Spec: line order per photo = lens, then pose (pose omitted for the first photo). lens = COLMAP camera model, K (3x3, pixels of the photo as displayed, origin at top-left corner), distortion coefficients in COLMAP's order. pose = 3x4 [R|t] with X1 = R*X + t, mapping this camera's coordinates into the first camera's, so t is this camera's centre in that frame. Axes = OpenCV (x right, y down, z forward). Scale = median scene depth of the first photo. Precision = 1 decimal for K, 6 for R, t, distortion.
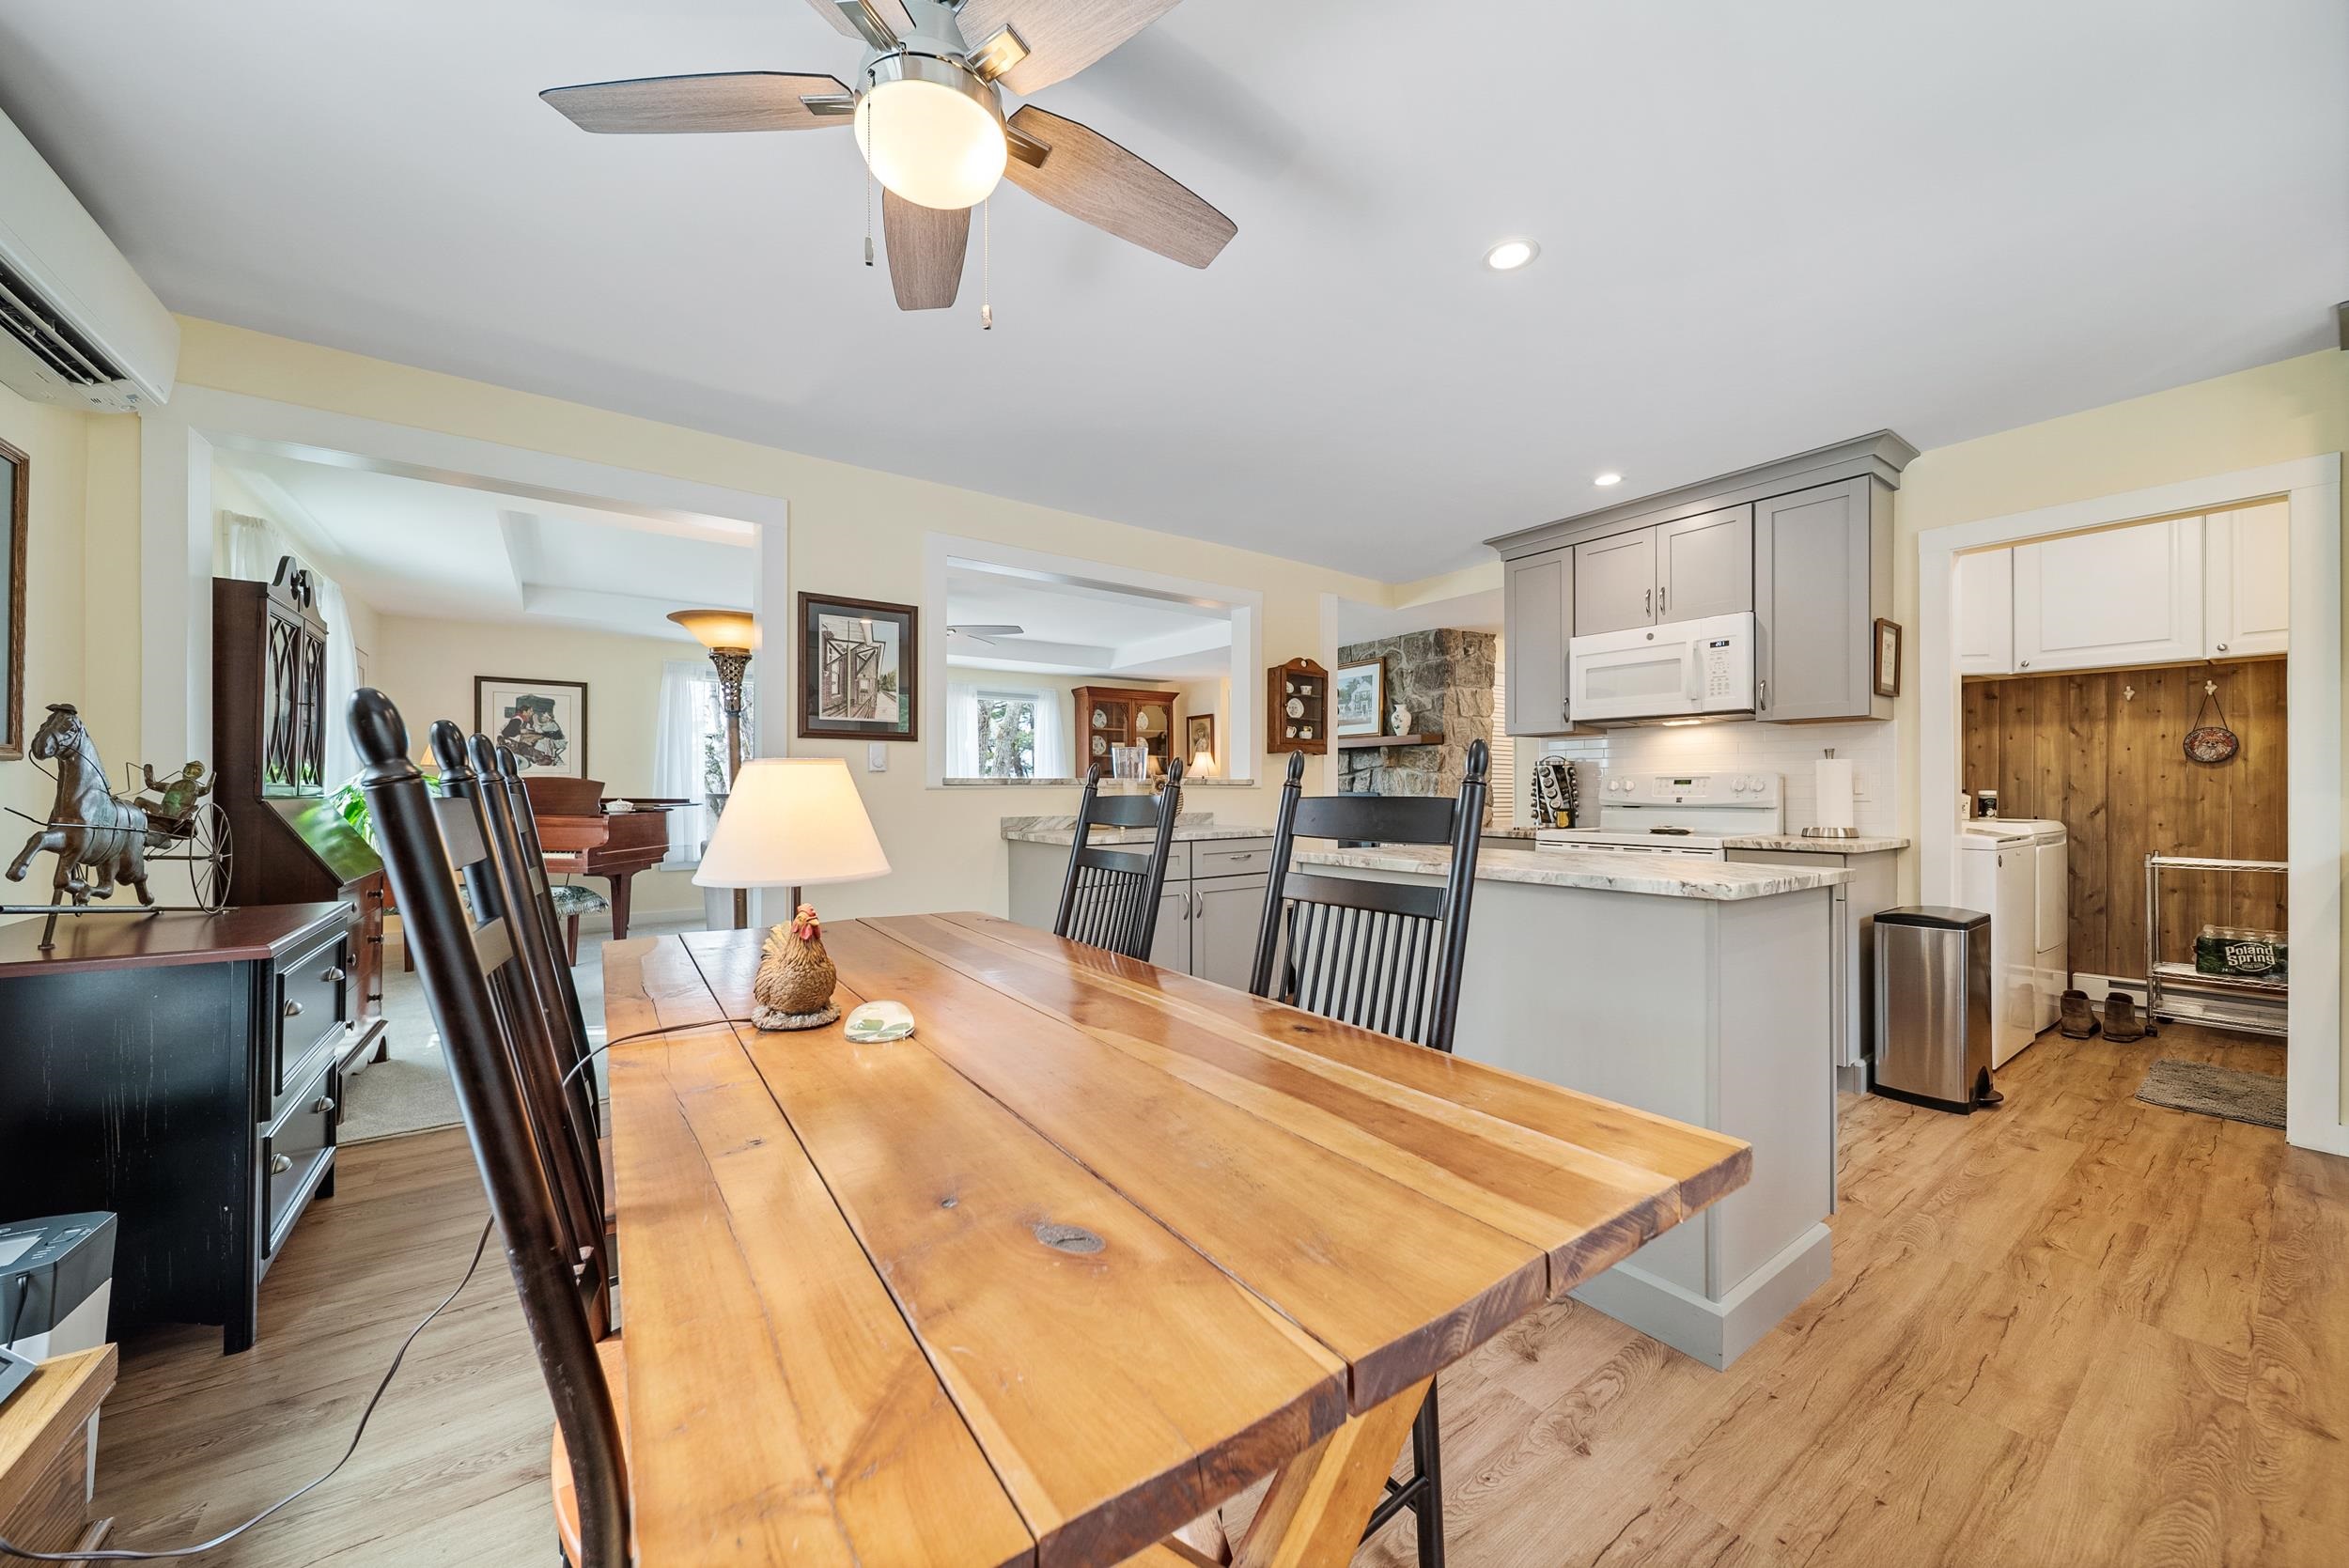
lens RADIAL K [[834.2, 0, 1175.8], [0, 834.2, 787.9], [0, 0, 1]] dist [0.000200, -0.001673]
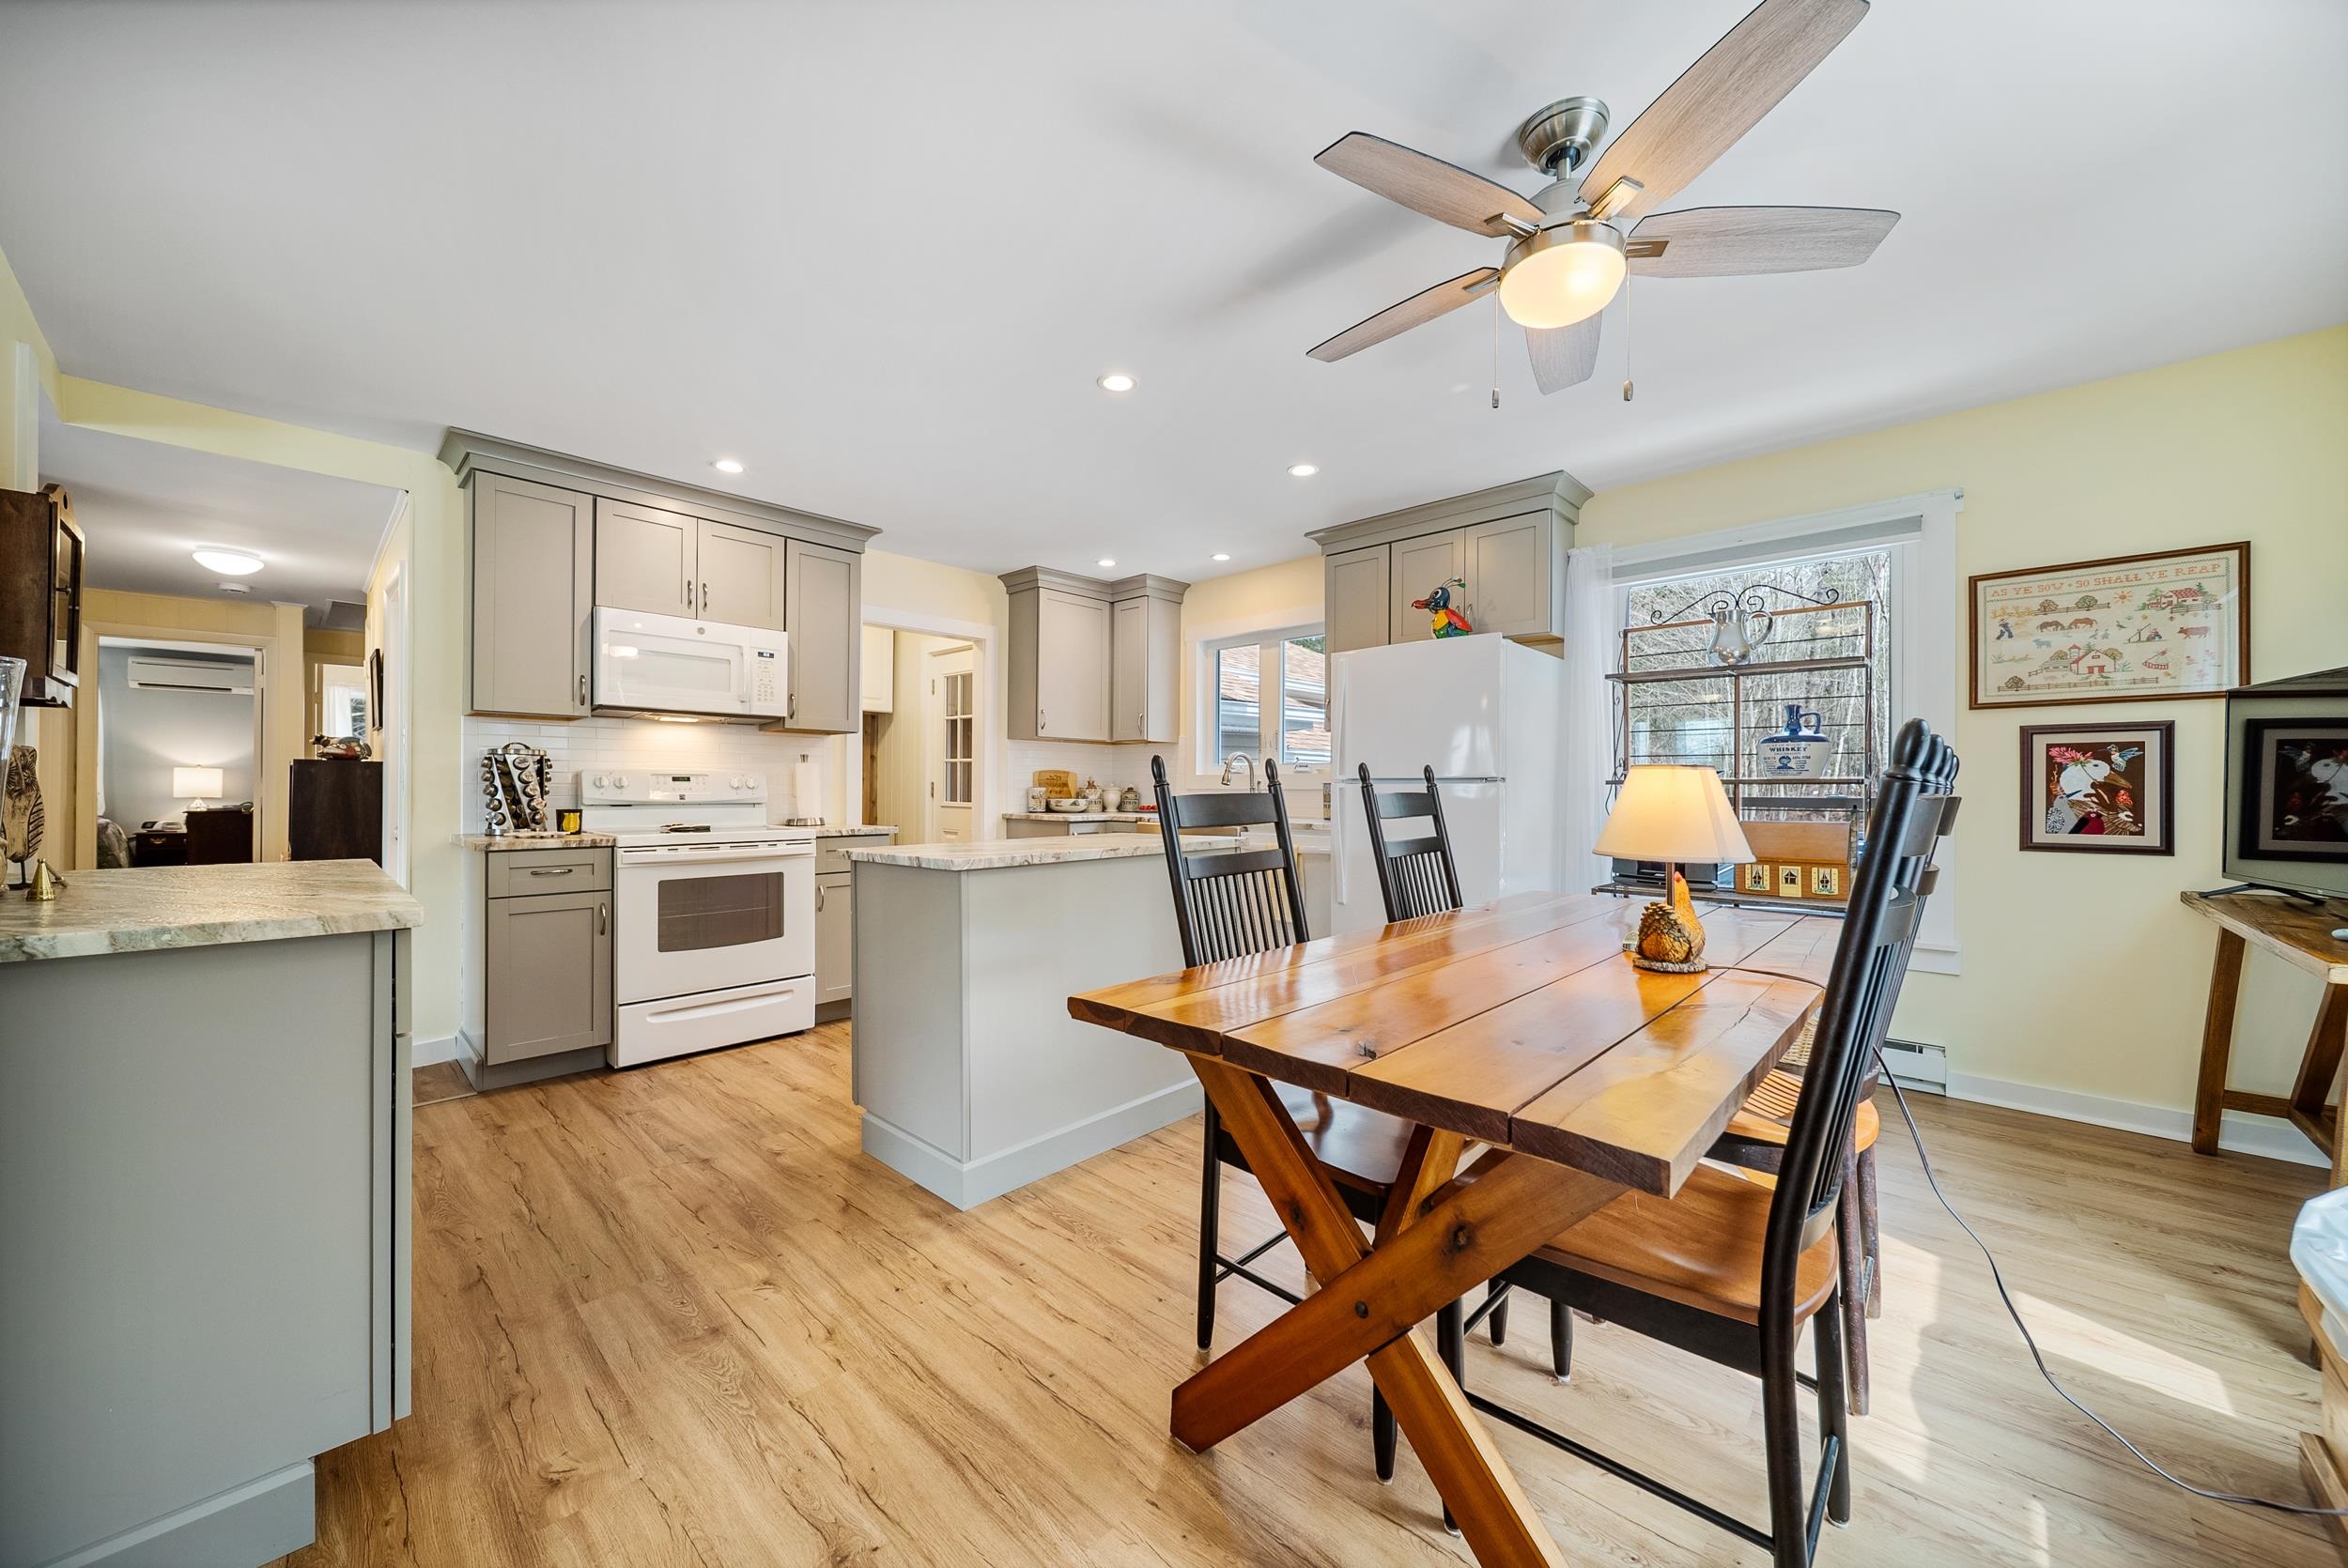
lens RADIAL K [[837.6, 0, 1175.0], [0, 837.6, 787.5], [0, 0, 1]] dist [-0.000084, -0.000311]
pose [[-0.191143, 0.001632, 0.981561, -0.581464], [-0.005831, 0.999979, -0.002798, 0.002866], [-0.981545, -0.006259, -0.191130, 0.735546]]
